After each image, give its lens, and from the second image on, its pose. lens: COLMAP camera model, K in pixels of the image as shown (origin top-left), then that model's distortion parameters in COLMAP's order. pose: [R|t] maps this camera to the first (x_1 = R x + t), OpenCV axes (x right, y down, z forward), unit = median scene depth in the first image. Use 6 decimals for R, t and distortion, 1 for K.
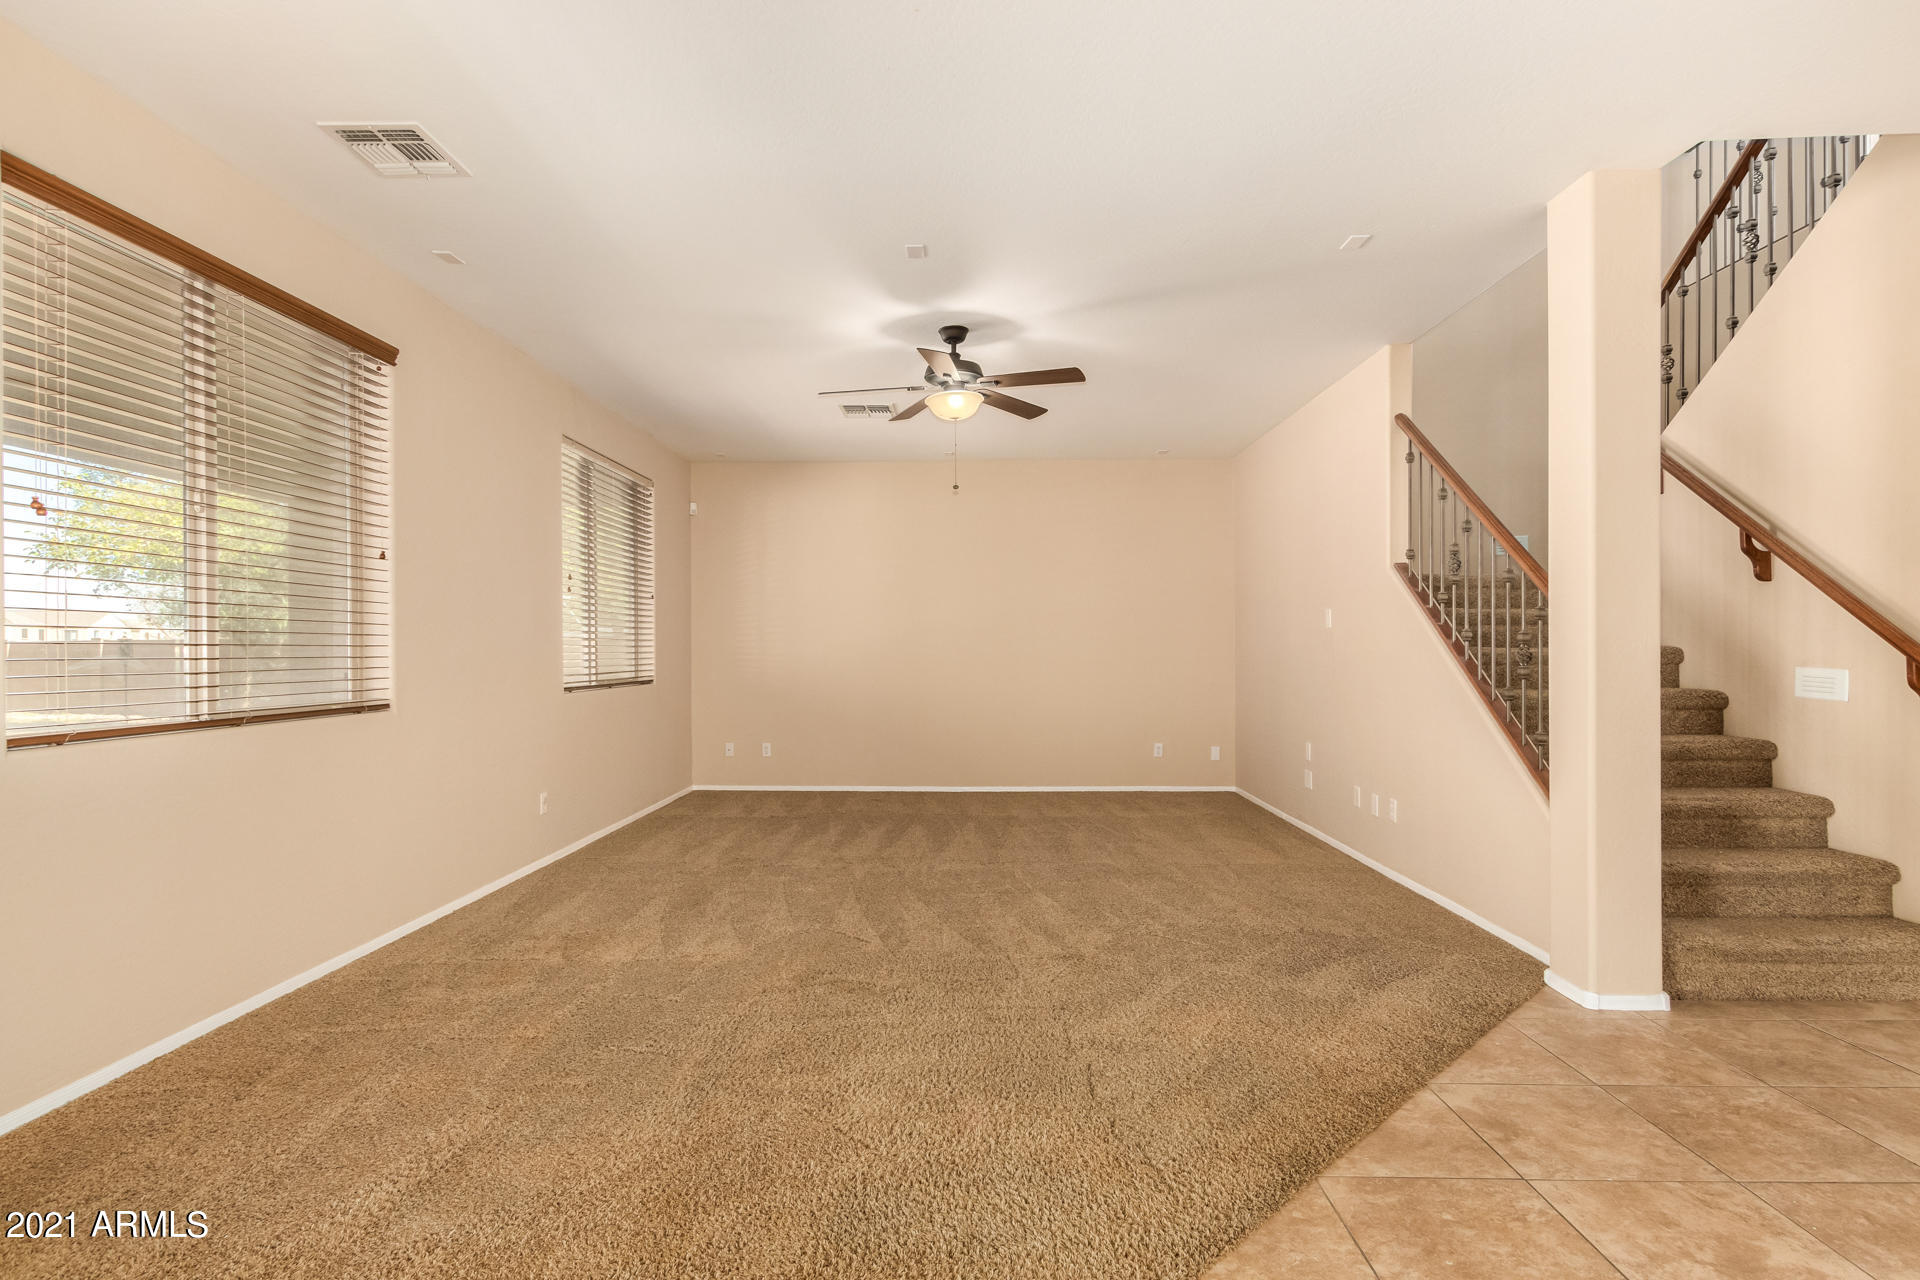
lens RADIAL K [[941.2, 0, 957.4], [0, 941.2, 648.3], [0, 0, 1]] dist [0.013274, -0.000776]
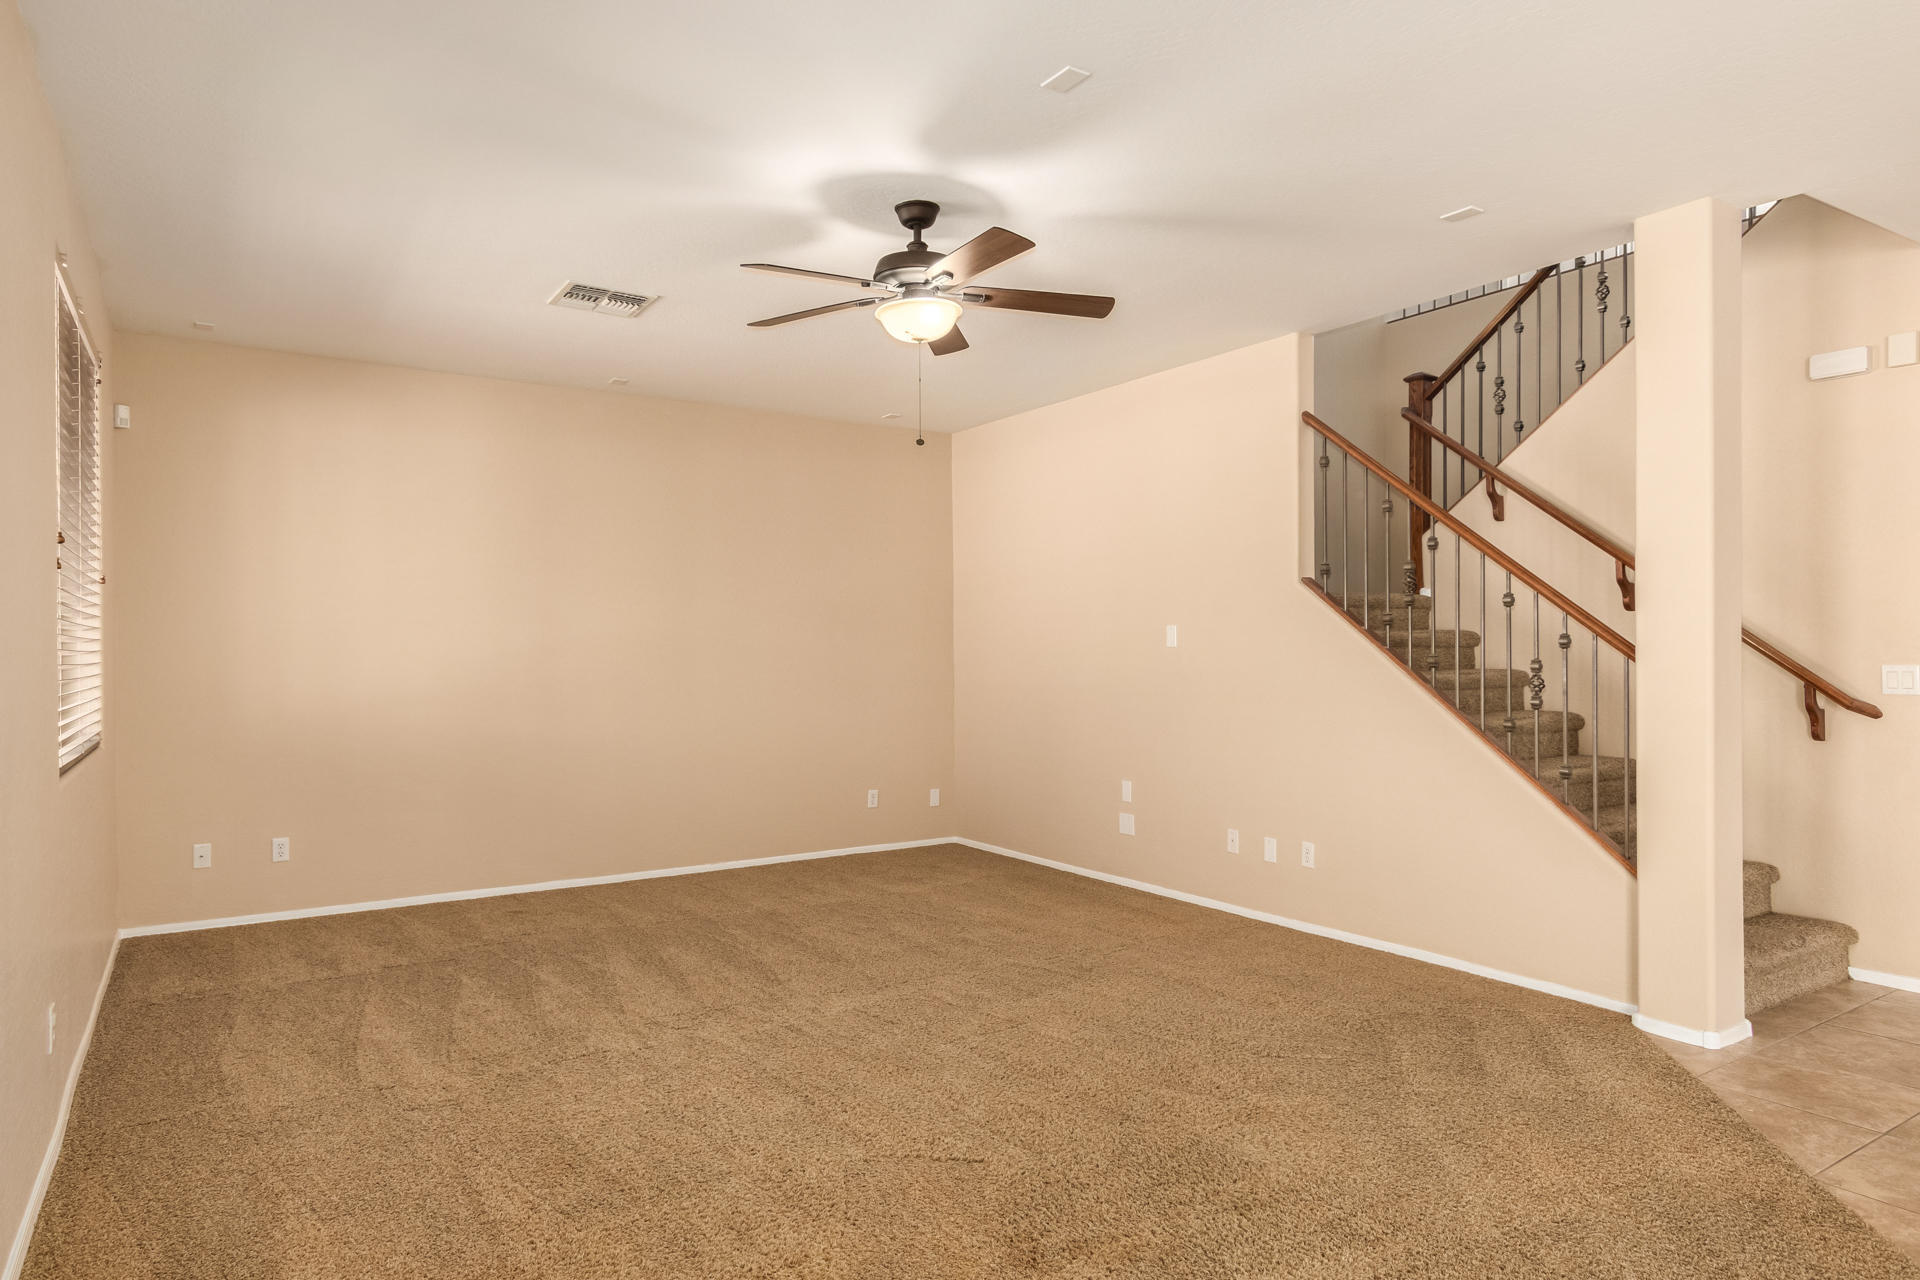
lens RADIAL K [[1129.2, 0, 956.8], [0, 1129.2, 646.0], [0, 0, 1]] dist [0.042770, -0.025235]
pose [[0.824162, 0.003973, 0.566340, -0.482628], [0.001049, 0.999963, -0.008542, -0.019334], [-0.566353, 0.007634, 0.824127, 0.348270]]
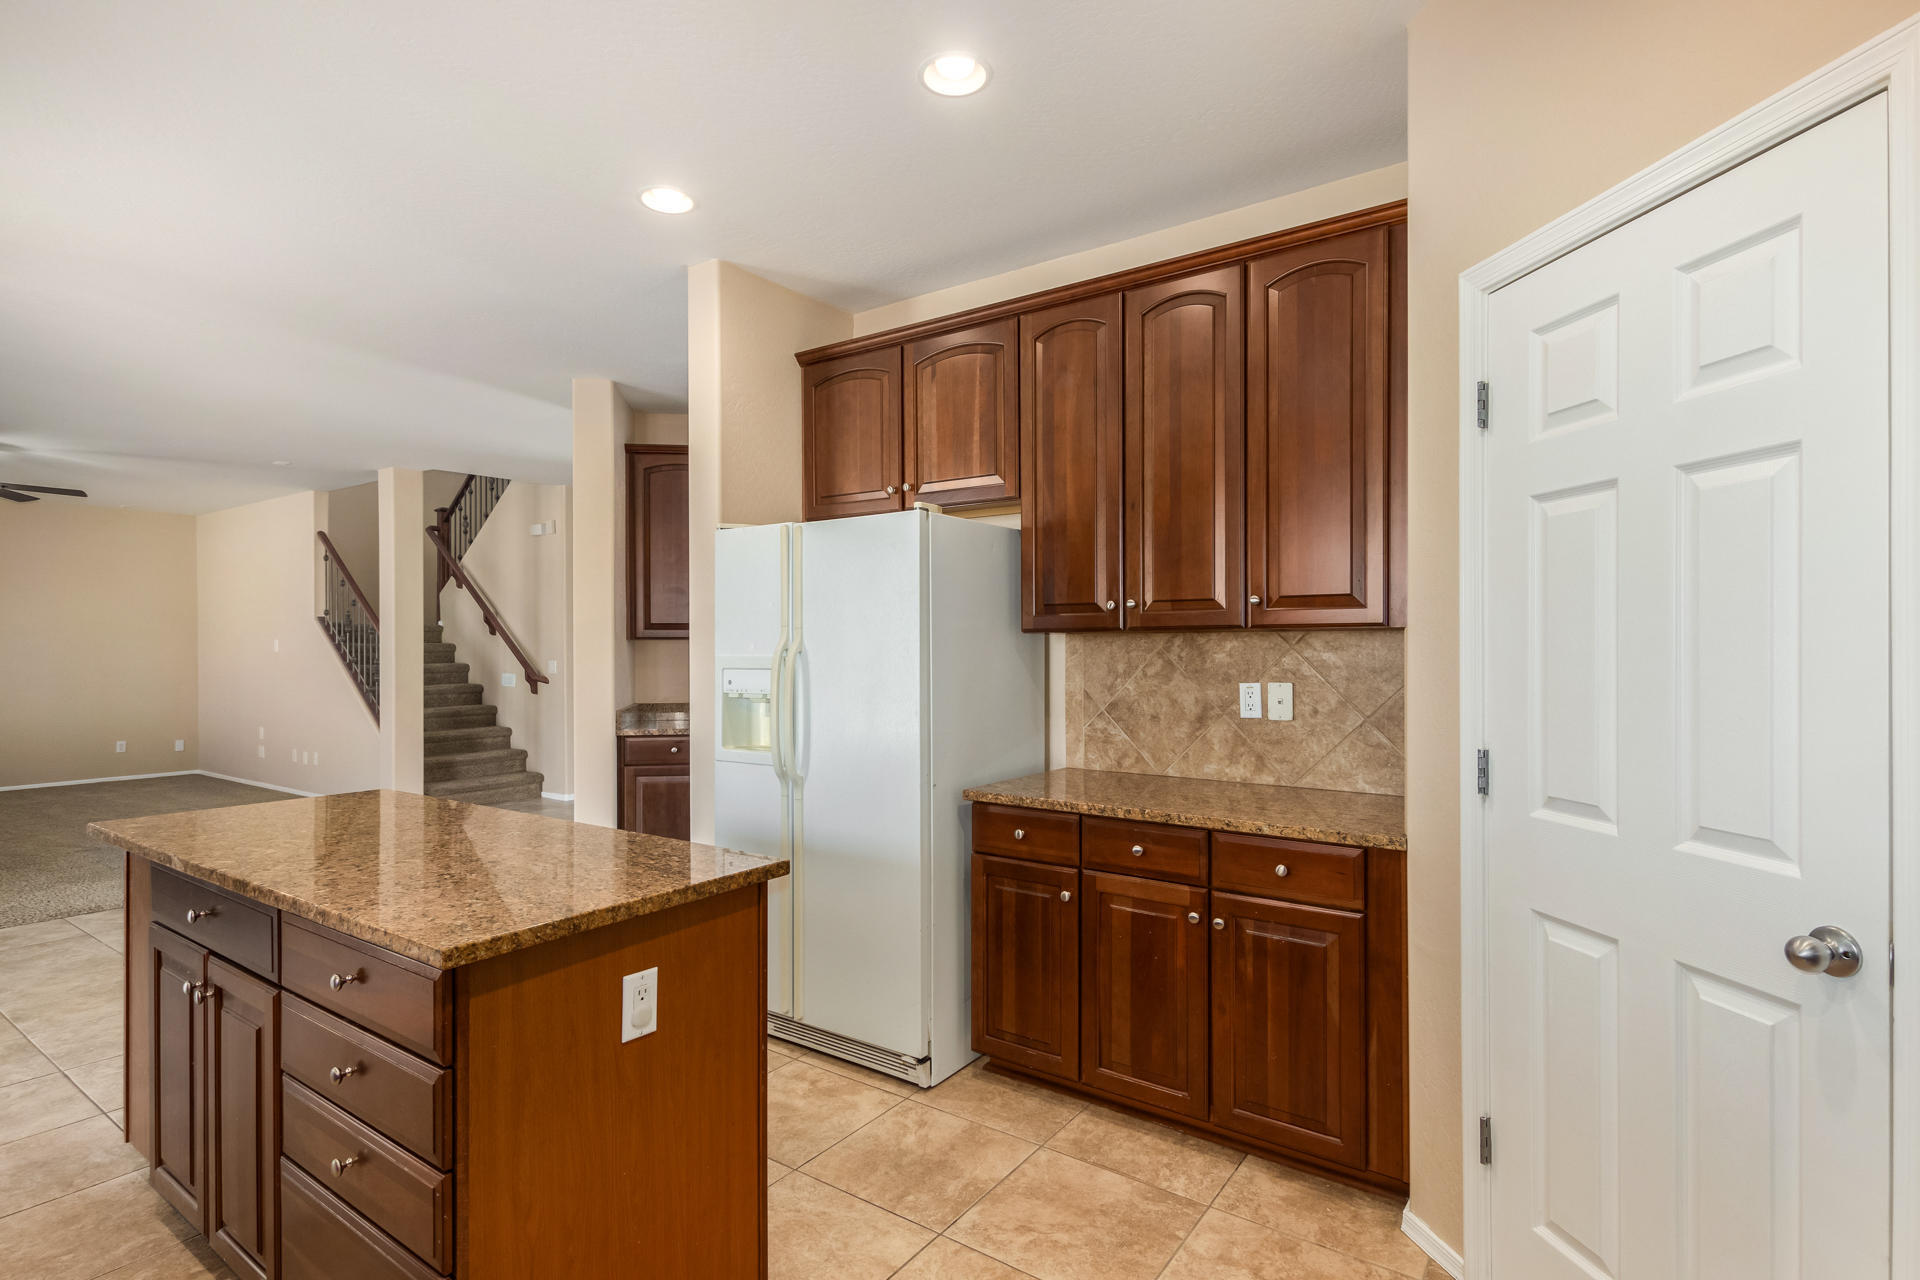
lens RADIAL K [[941.2, 0, 957.4], [0, 941.2, 648.3], [0, 0, 1]] dist [0.013274, -0.000776]
pose [[0.564434, 0.002676, 0.825474, -0.360837], [-0.000164, 0.999995, -0.003130, -0.030948], [-0.825478, 0.001631, 0.564431, -1.112974]]
